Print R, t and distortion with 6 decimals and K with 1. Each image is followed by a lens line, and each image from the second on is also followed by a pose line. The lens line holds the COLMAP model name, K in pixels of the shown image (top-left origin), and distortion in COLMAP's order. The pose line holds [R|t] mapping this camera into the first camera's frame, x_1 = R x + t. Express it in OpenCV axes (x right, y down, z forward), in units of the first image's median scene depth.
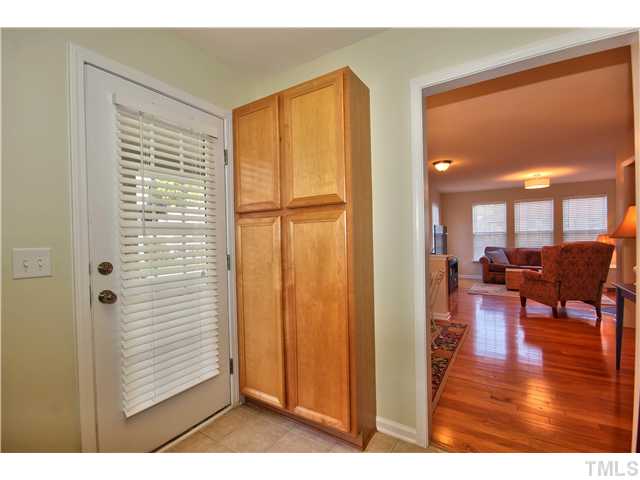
lens RADIAL K [[295.4, 0, 320.2], [0, 295.4, 241.2], [0, 0, 1]] dist [0.007101, -0.001390]
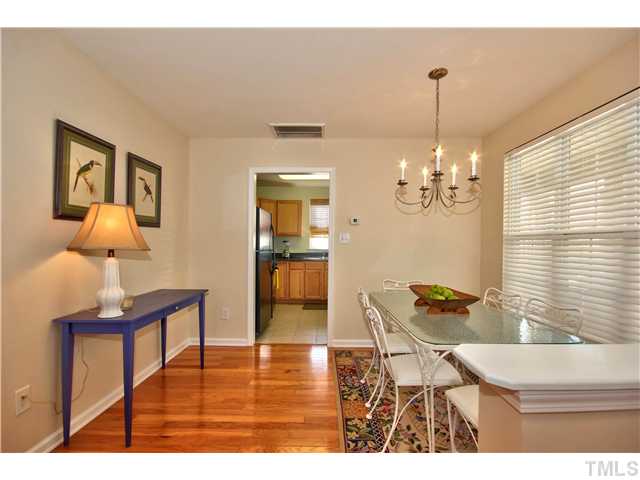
lens RADIAL K [[295.4, 0, 325.3], [0, 295.4, 242.8], [0, 0, 1]] dist [0.007101, -0.001390]
pose [[-0.836989, 0.008834, -0.547149, 0.423319], [-0.002155, 0.999809, 0.019439, -0.015432], [0.547216, 0.017449, -0.836810, 0.764219]]
